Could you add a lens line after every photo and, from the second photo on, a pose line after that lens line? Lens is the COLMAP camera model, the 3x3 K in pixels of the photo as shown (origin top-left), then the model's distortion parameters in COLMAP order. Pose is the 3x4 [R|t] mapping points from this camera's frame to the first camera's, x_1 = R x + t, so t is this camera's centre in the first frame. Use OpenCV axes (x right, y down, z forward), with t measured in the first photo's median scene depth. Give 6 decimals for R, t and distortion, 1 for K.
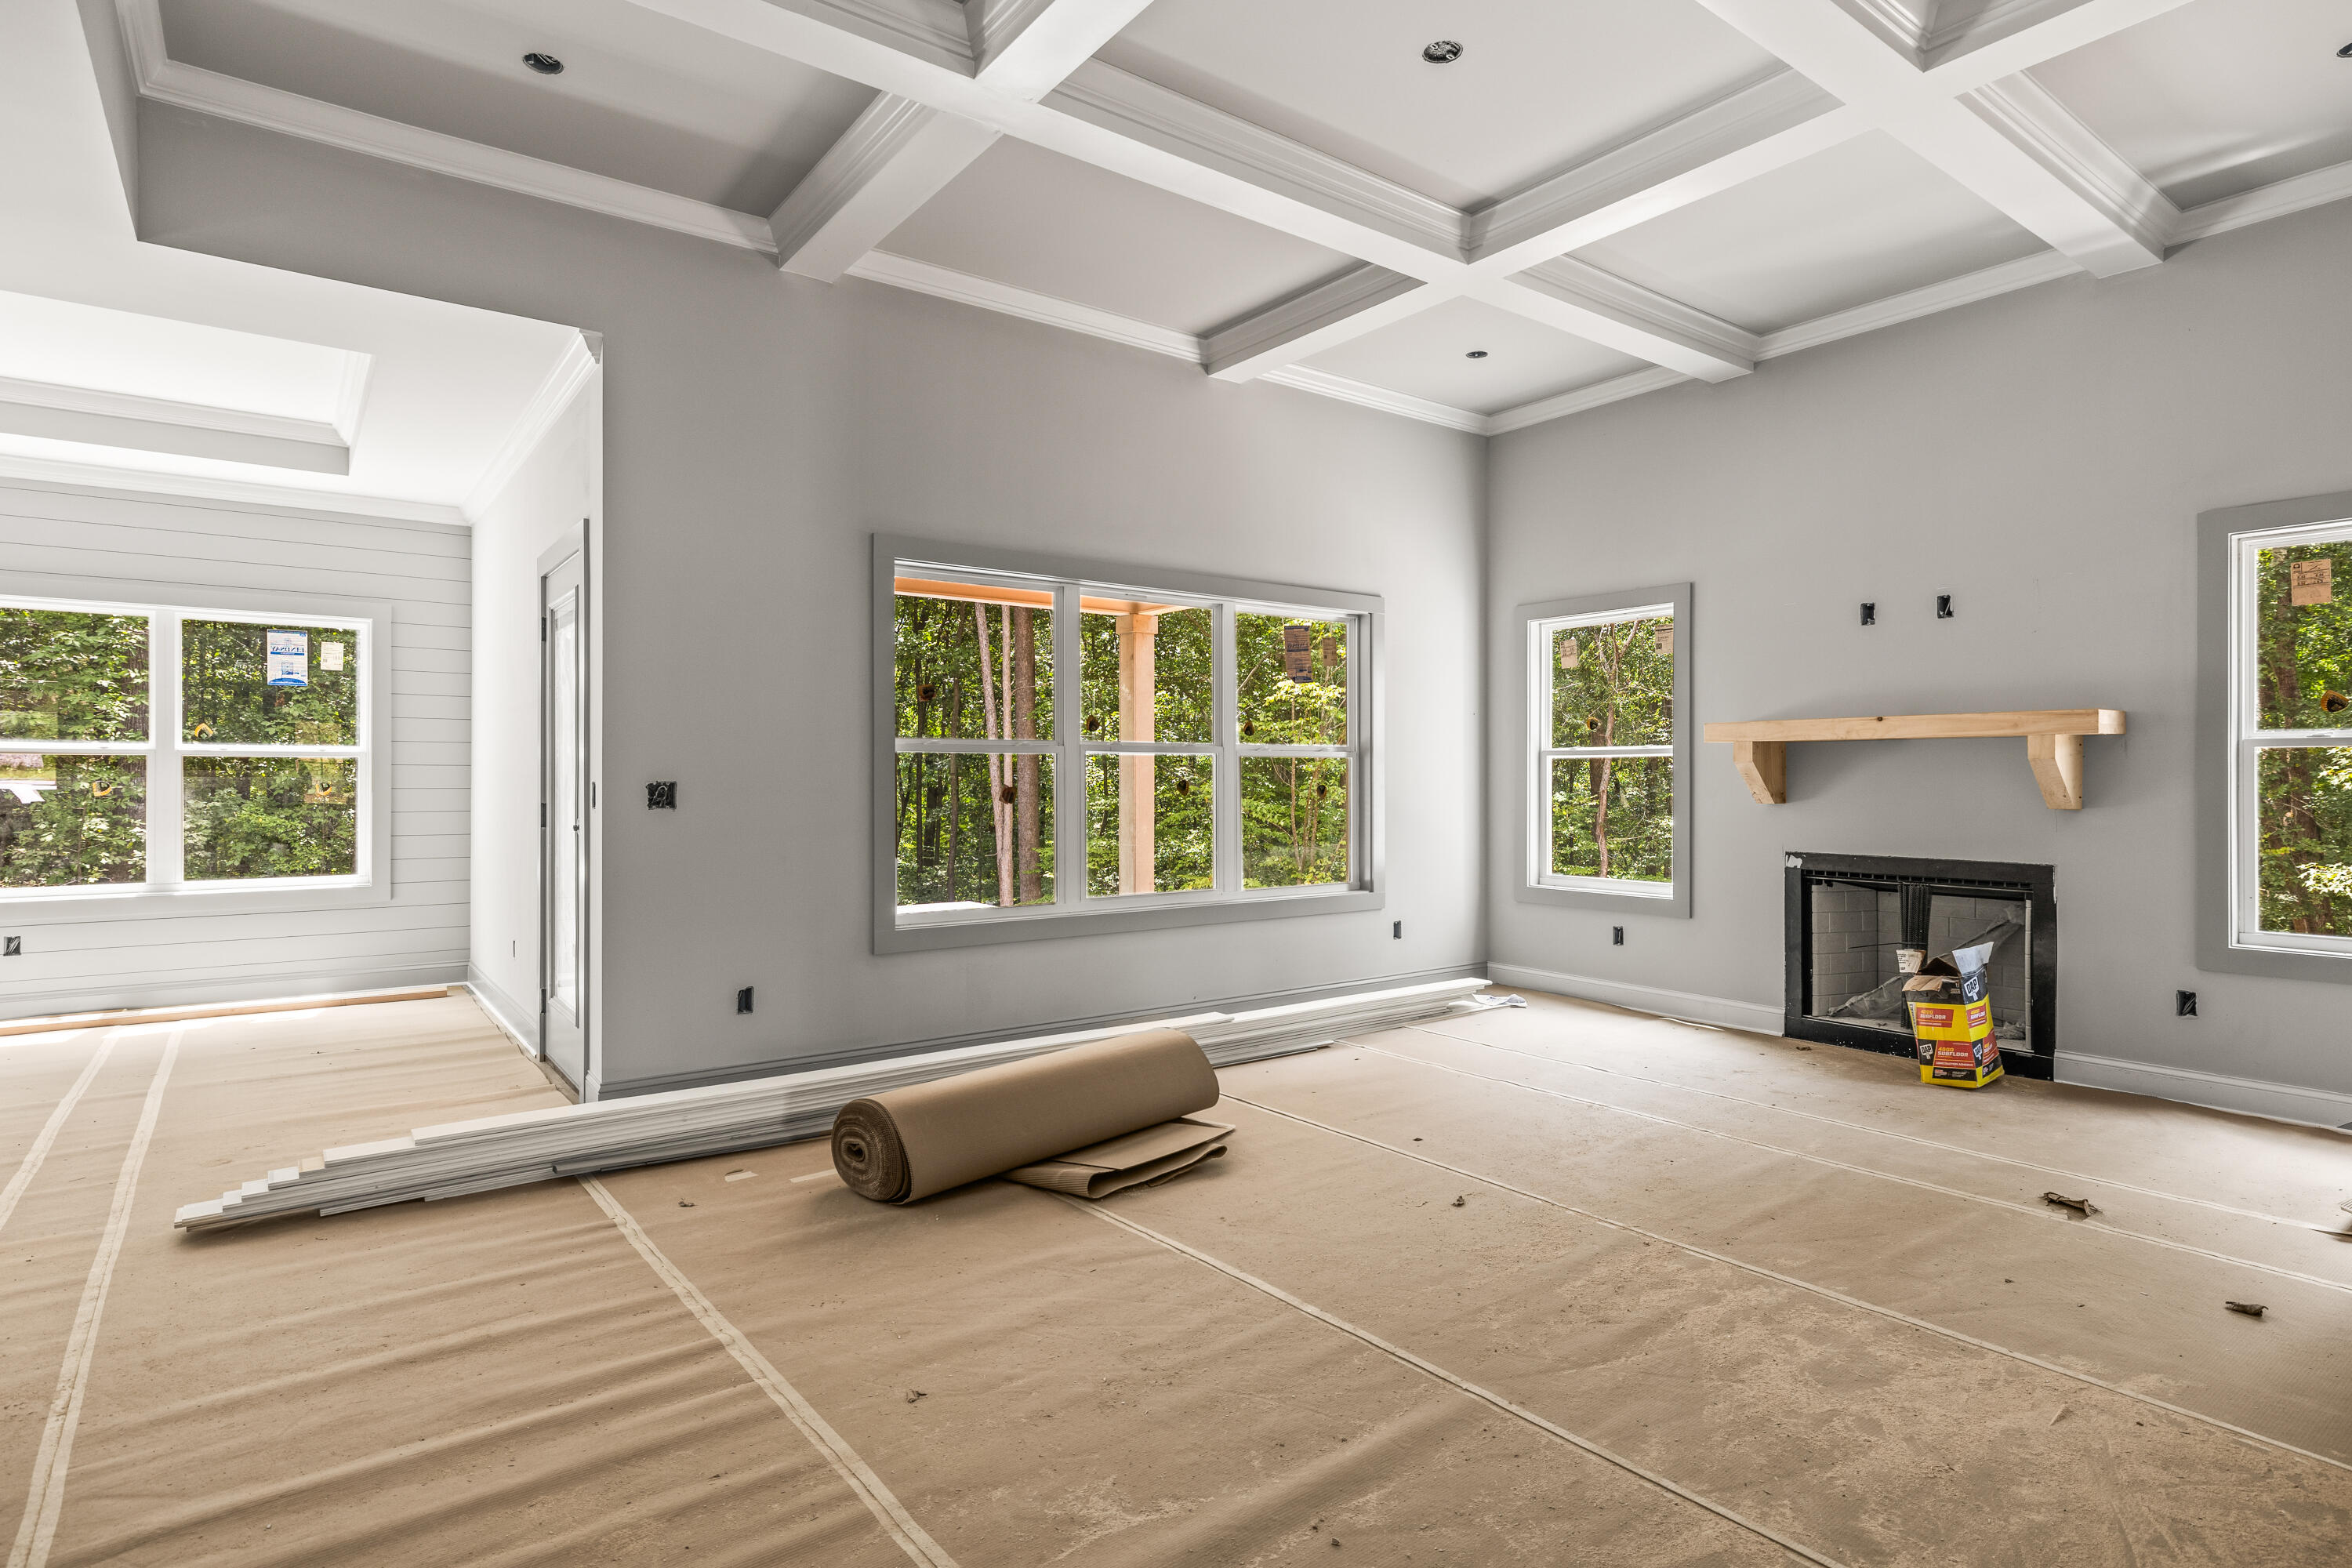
lens RADIAL K [[1208.6, 0, 1165.1], [0, 1208.6, 775.9], [0, 0, 1]] dist [-0.001204, -0.000487]
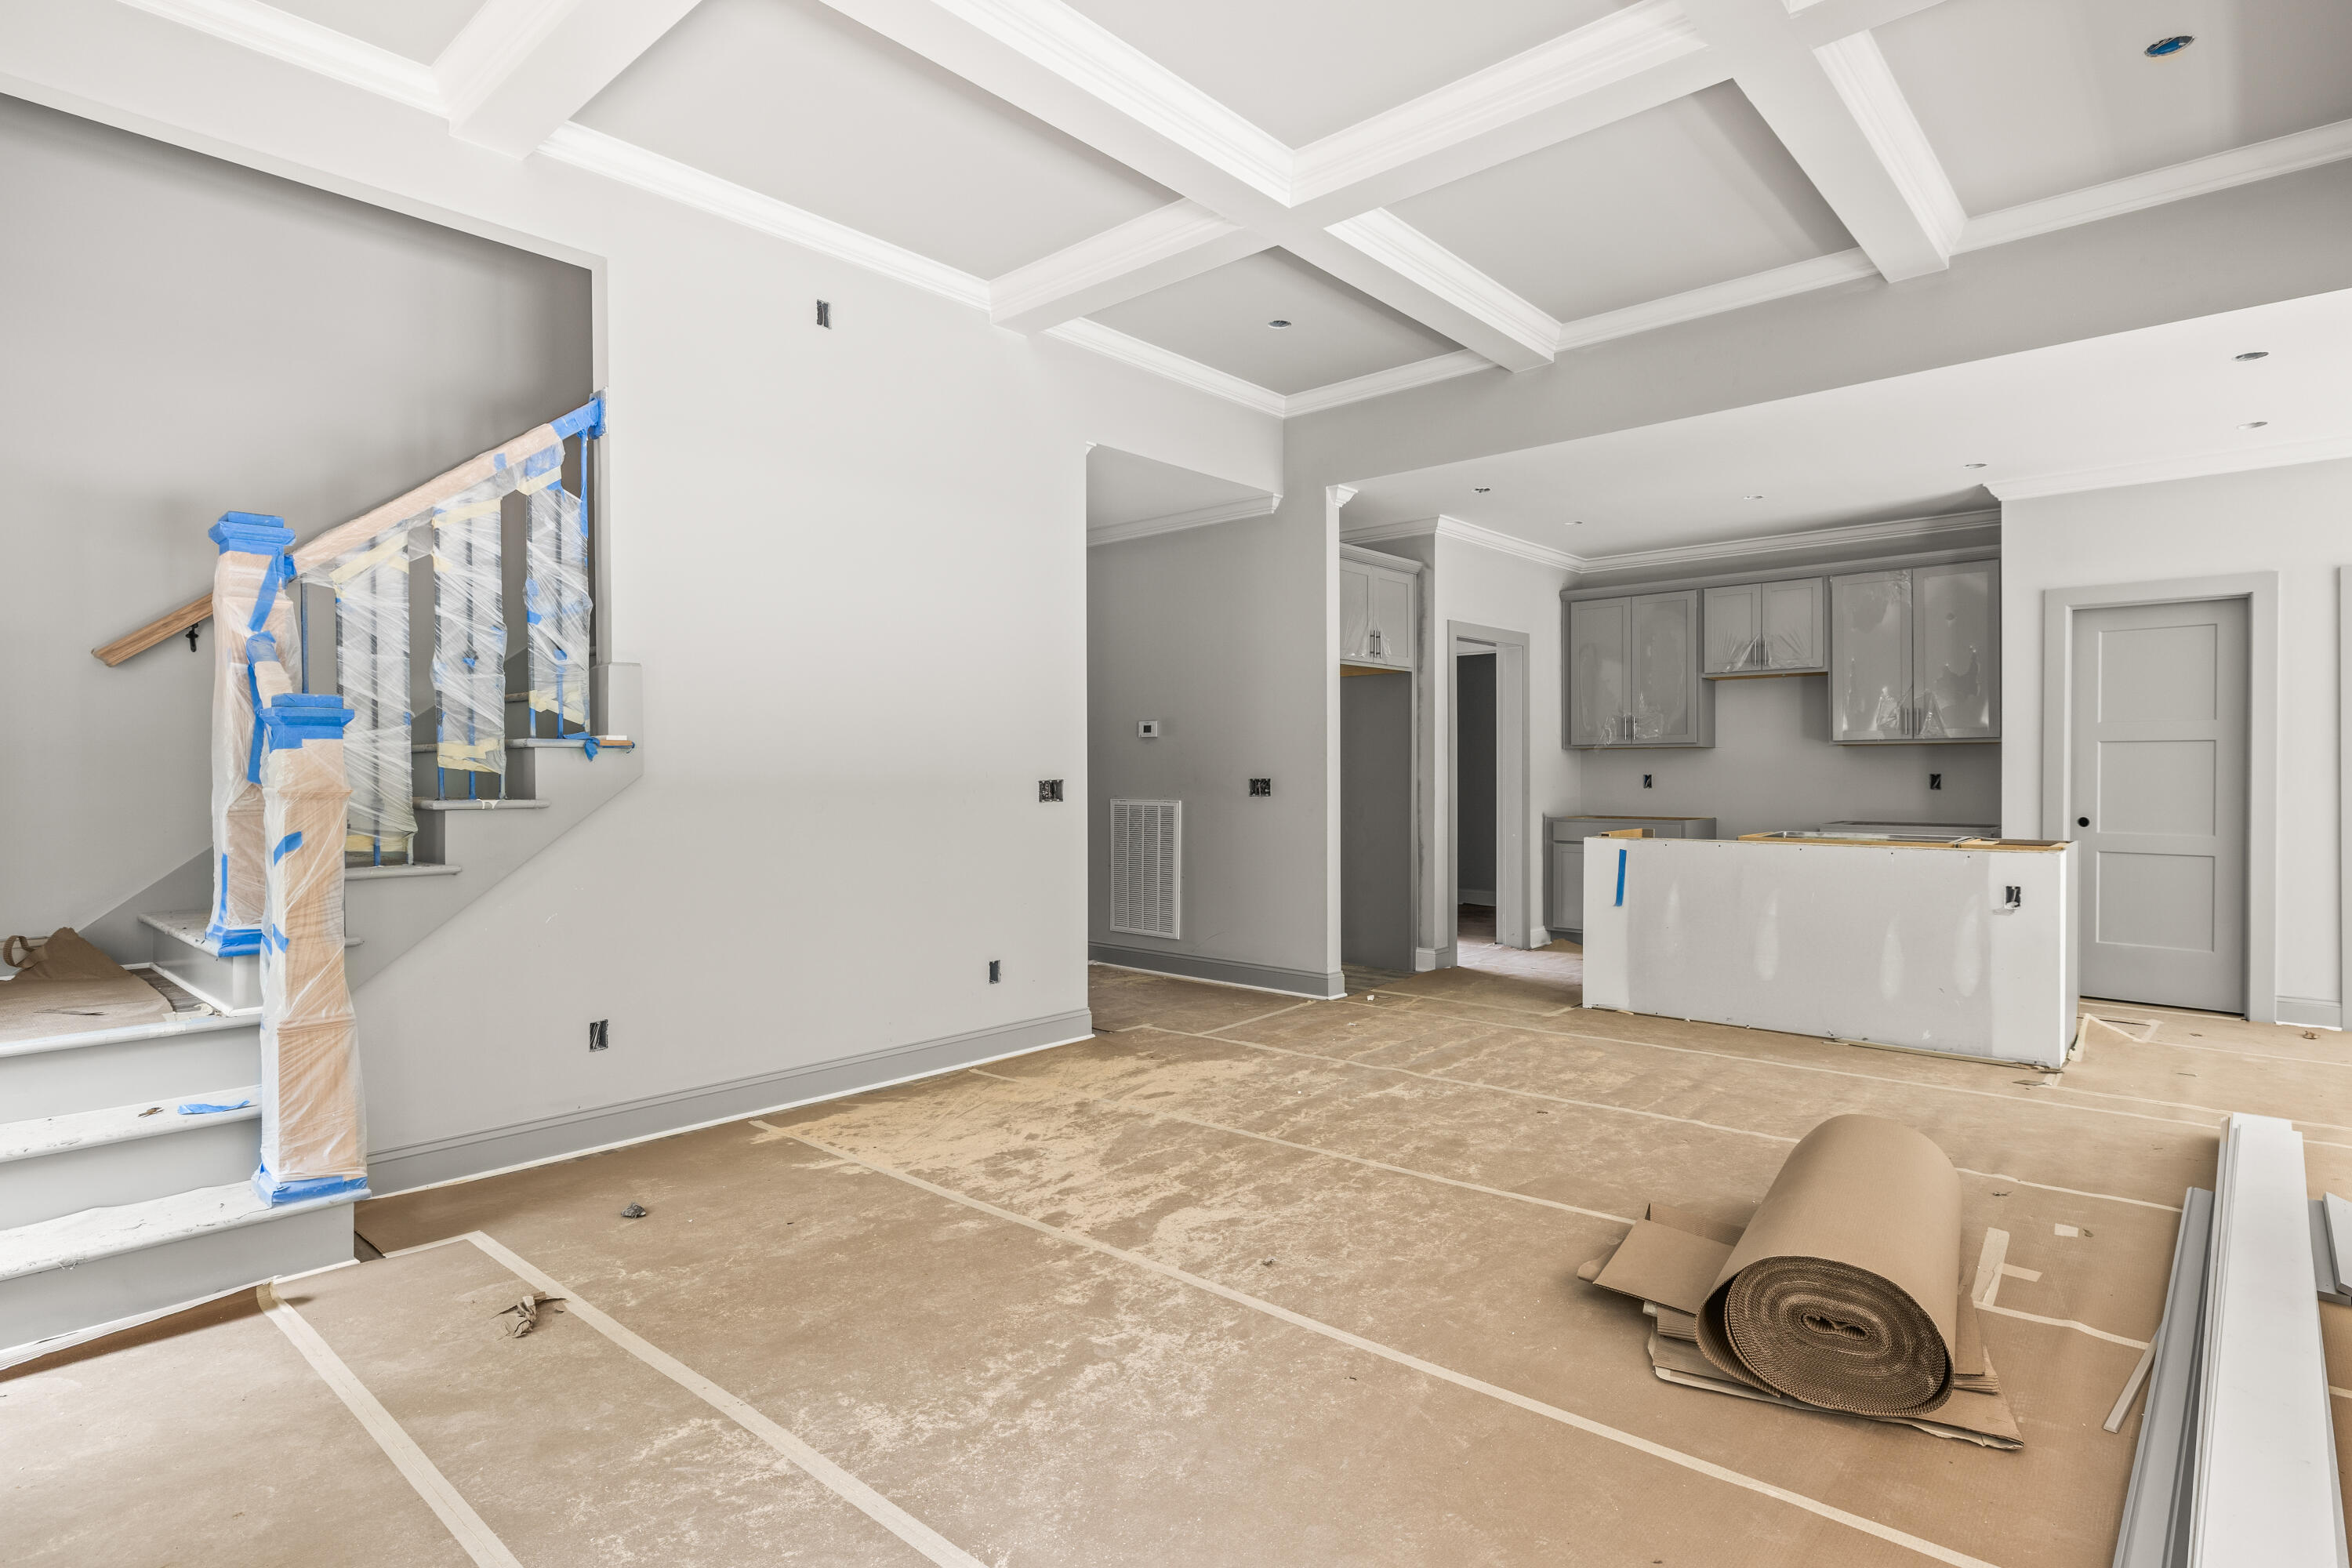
lens RADIAL K [[1208.6, 0, 1167.0], [0, 1208.6, 778.7], [0, 0, 1]] dist [-0.001204, -0.000487]
pose [[-0.980079, 0.004478, -0.198559, 0.344890], [0.003750, 0.999985, 0.004045, 0.000031], [0.198574, 0.003219, -0.980081, 1.302419]]
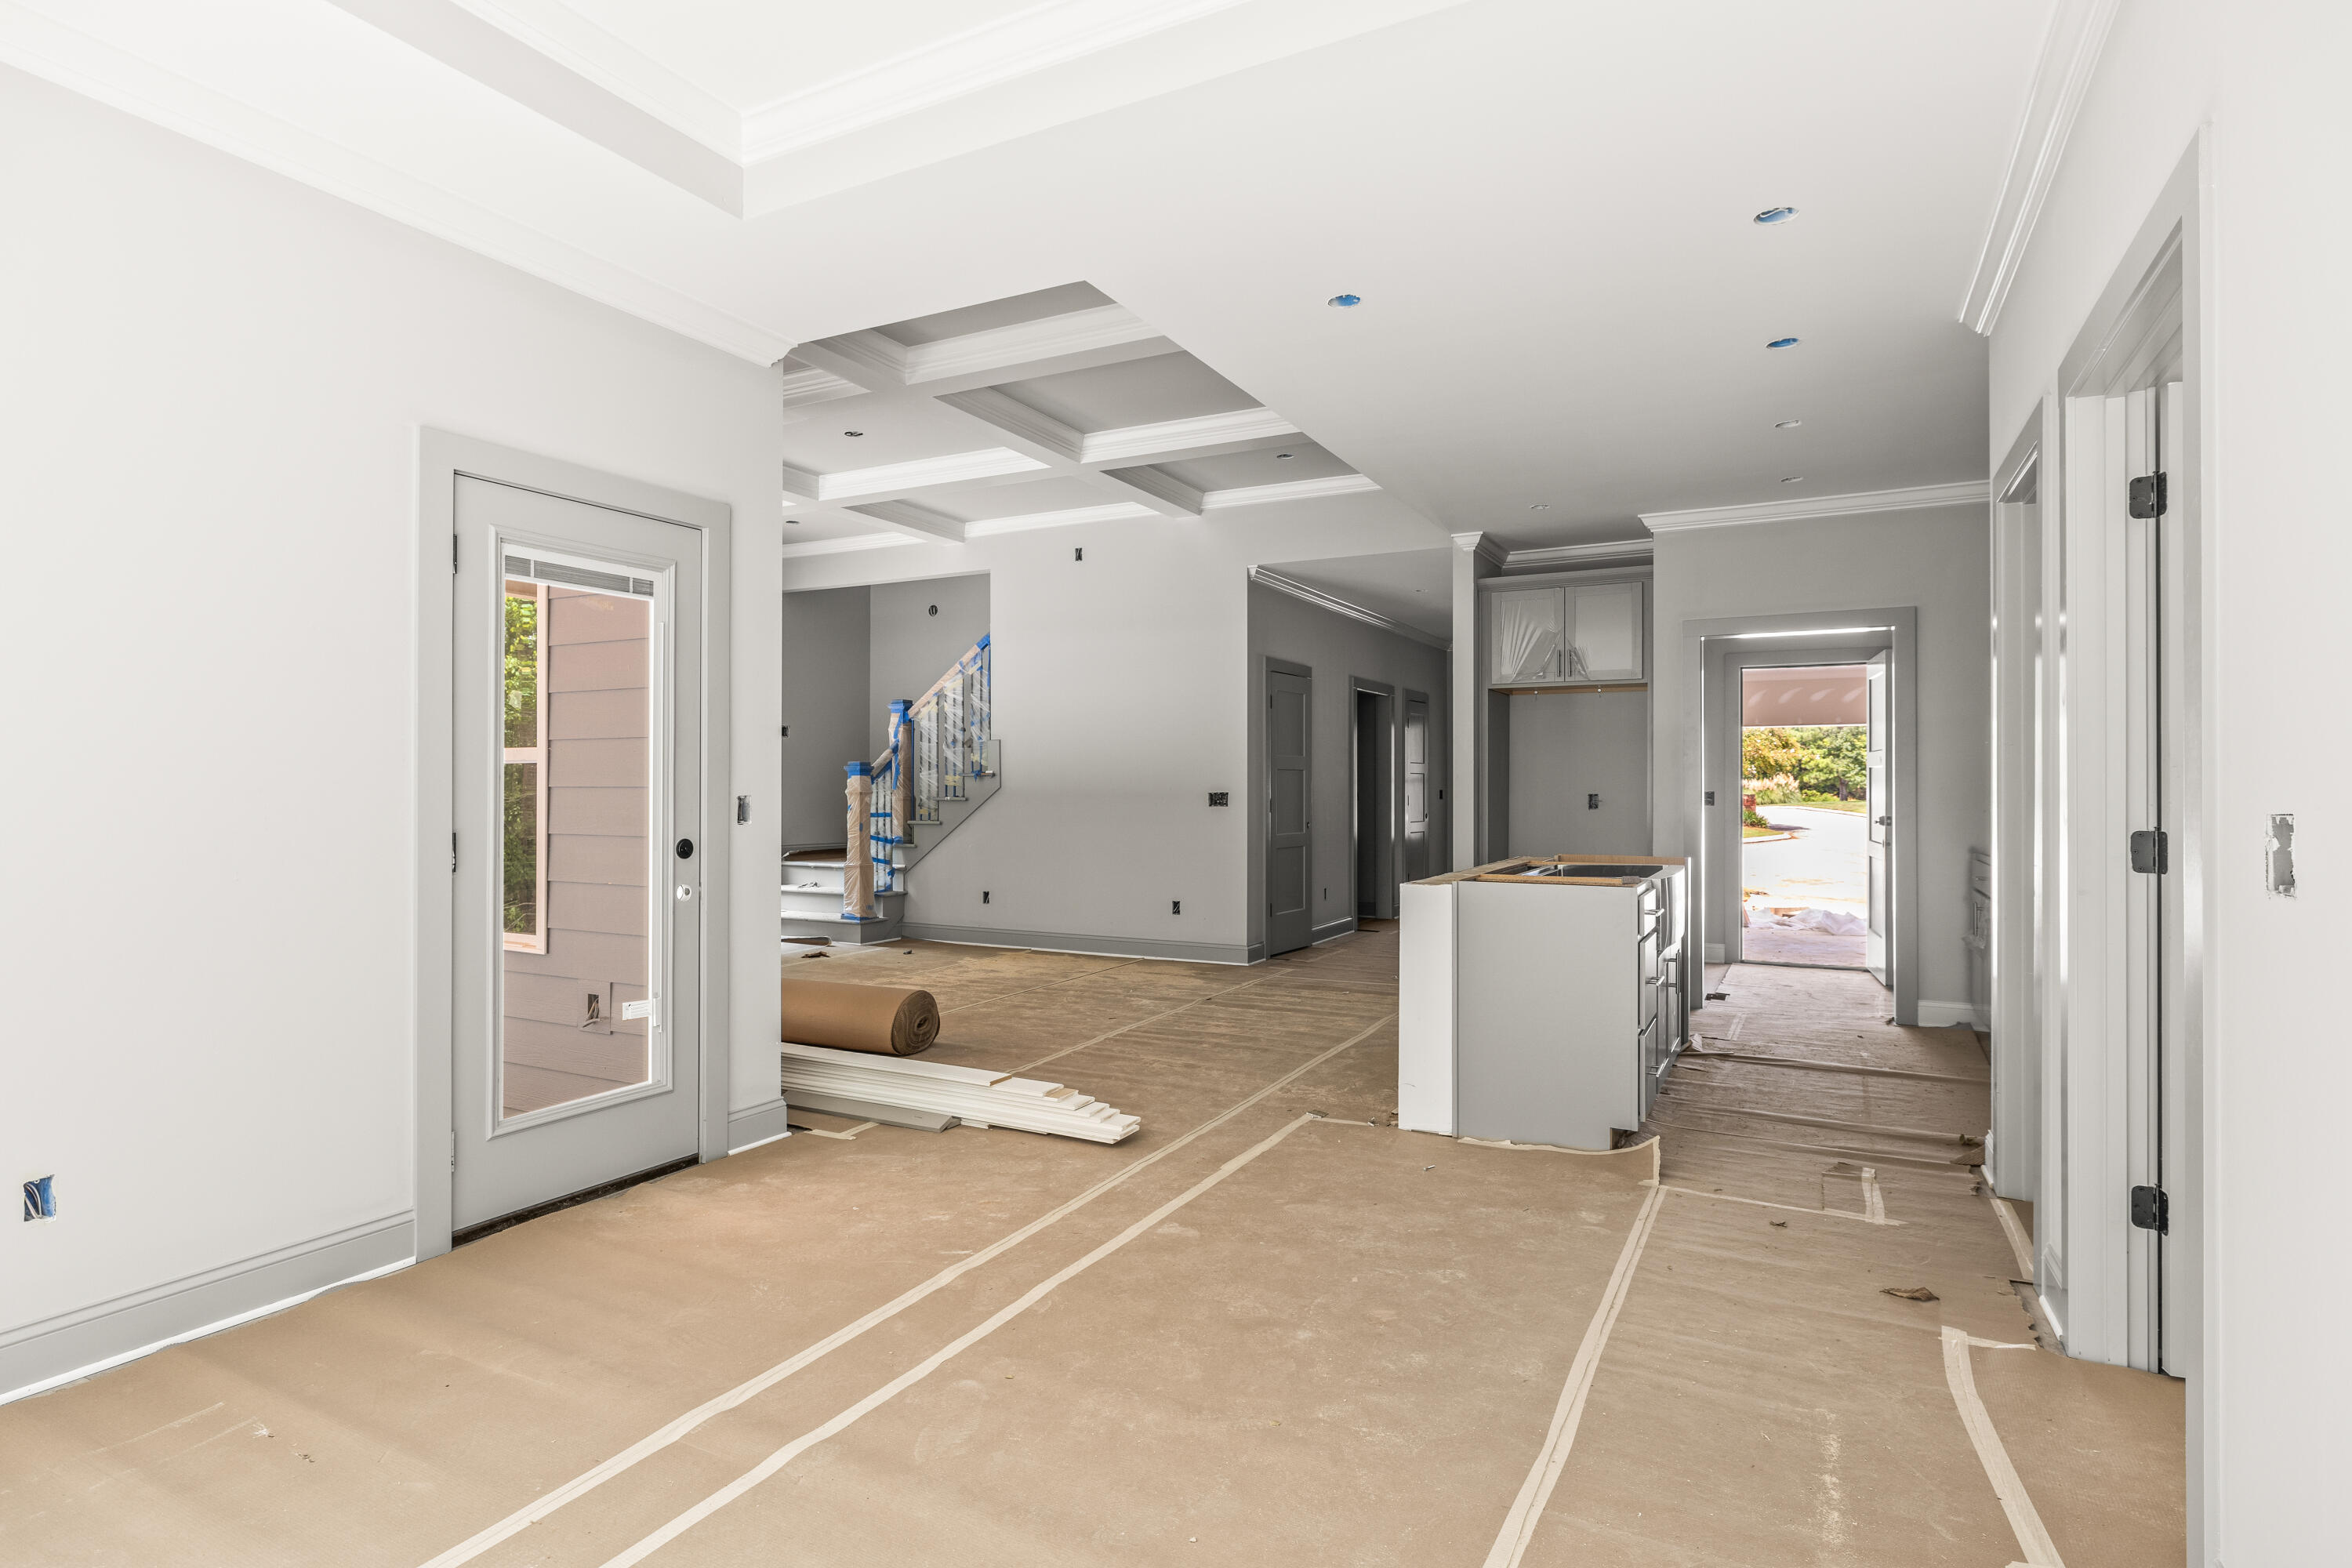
lens RADIAL K [[1208.6, 0, 1170.9], [0, 1208.6, 786.6], [0, 0, 1]] dist [-0.001204, -0.000487]
pose [[-0.434151, -0.000865, 0.900840, -1.320961], [-0.002703, 0.999996, -0.000342, -0.002811], [-0.900836, -0.002583, -0.434151, 1.002031]]
